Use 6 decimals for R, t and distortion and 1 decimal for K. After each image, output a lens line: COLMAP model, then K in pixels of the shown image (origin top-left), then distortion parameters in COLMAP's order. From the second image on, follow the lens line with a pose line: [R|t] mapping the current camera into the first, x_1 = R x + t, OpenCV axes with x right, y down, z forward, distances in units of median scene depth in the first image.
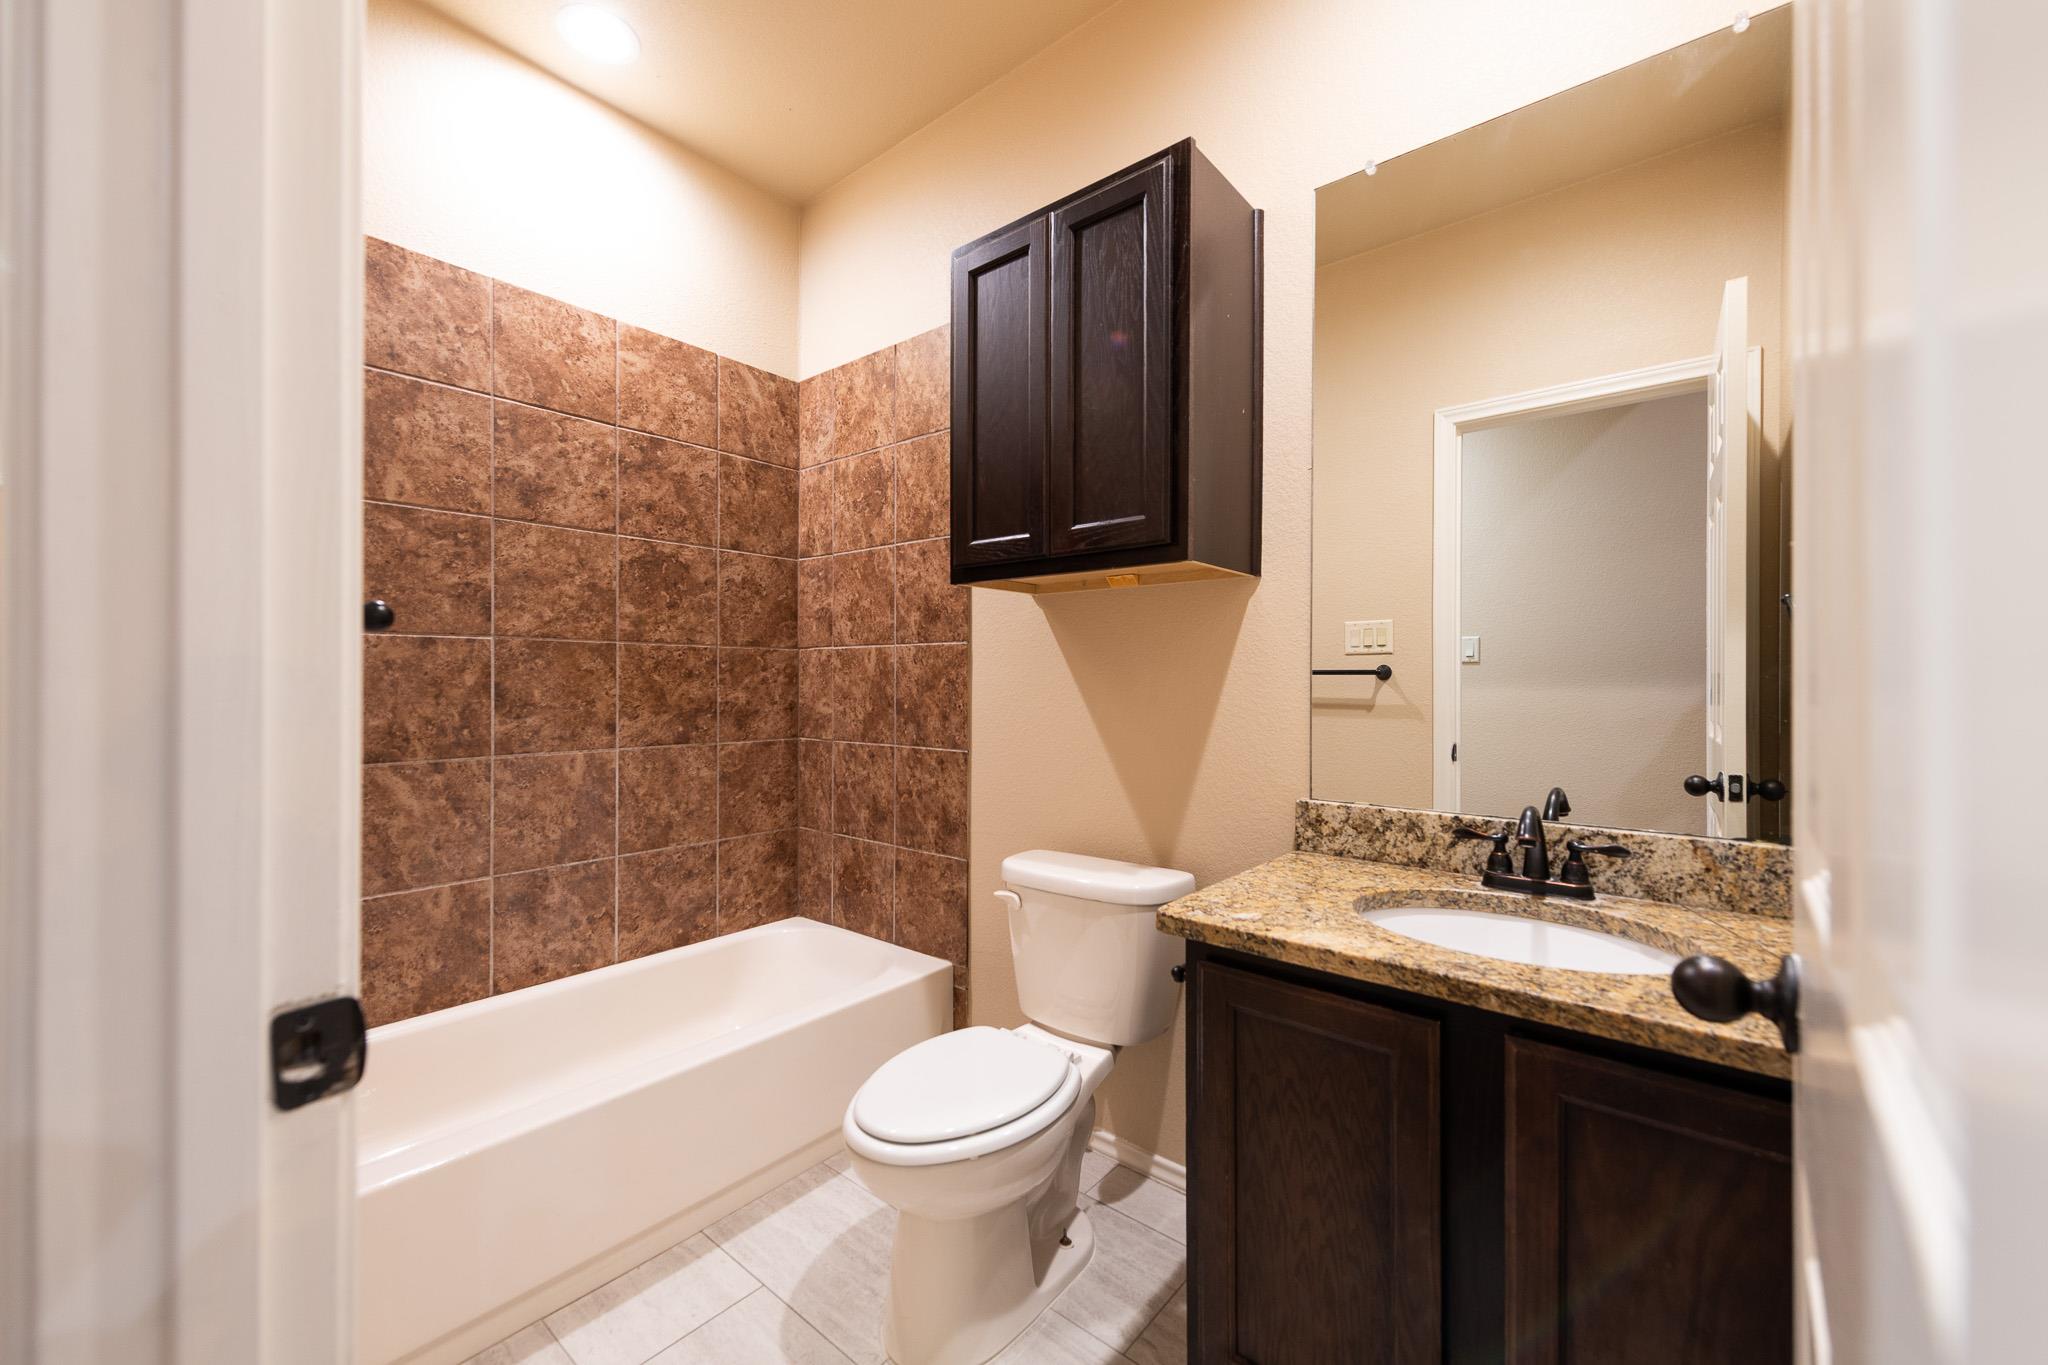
lens RADIAL K [[810.4, 0, 1024.4], [0, 810.4, 683.8], [0, 0, 1]] dist [0.010150, -0.000278]
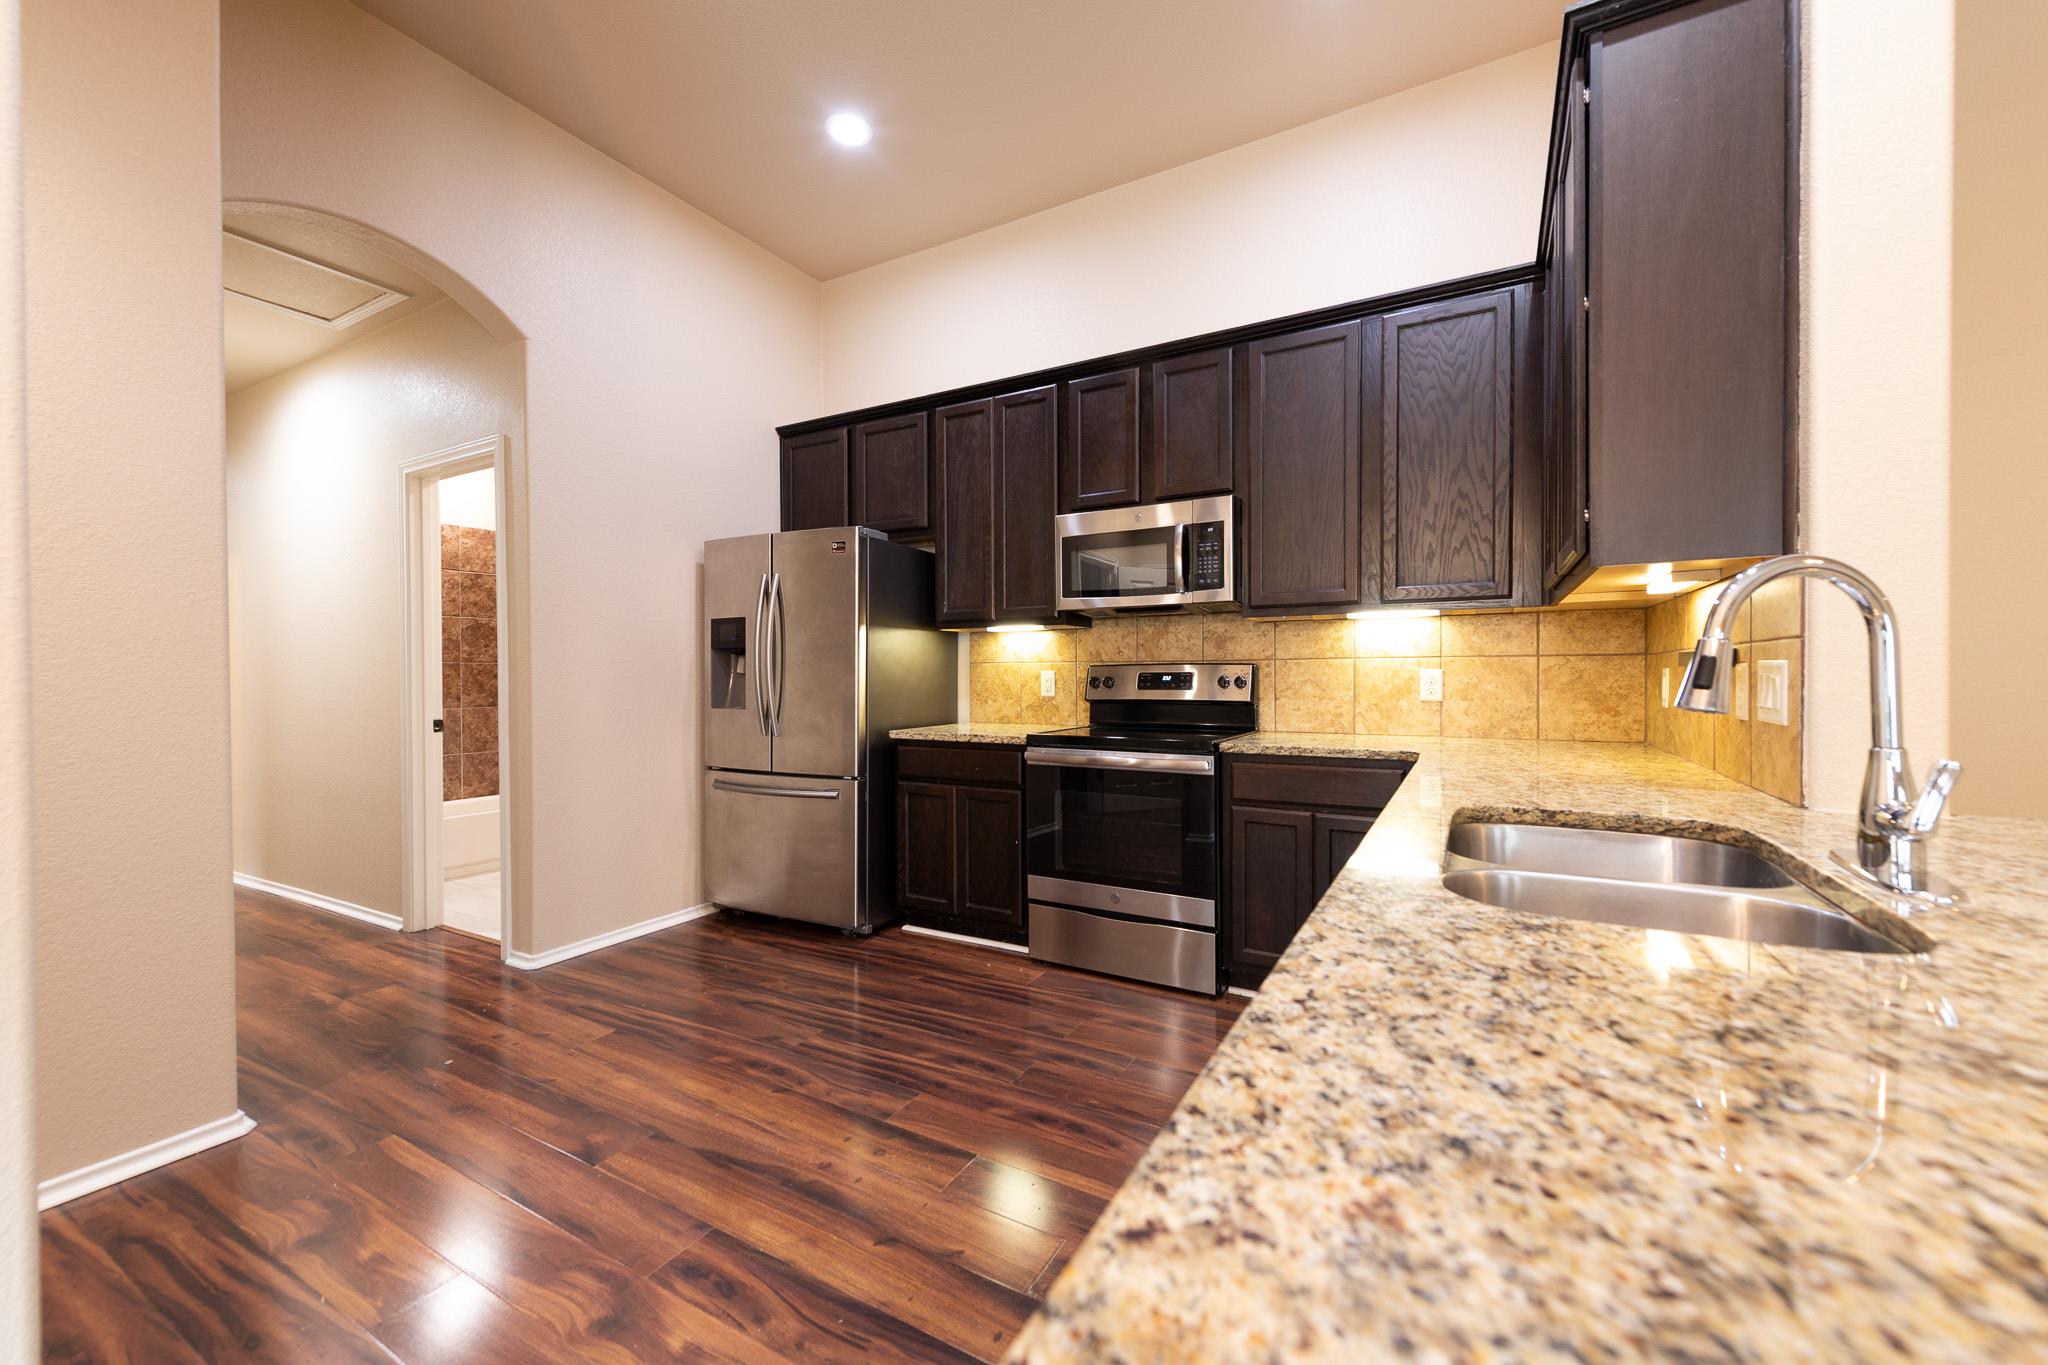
lens RADIAL K [[810.4, 0, 1022.8], [0, 810.4, 682.2], [0, 0, 1]] dist [0.010150, -0.000278]
pose [[0.984942, -0.006365, 0.172767, 0.676049], [0.004542, 0.999930, 0.010950, -0.012815], [-0.172825, -0.010000, 0.984902, -1.563268]]
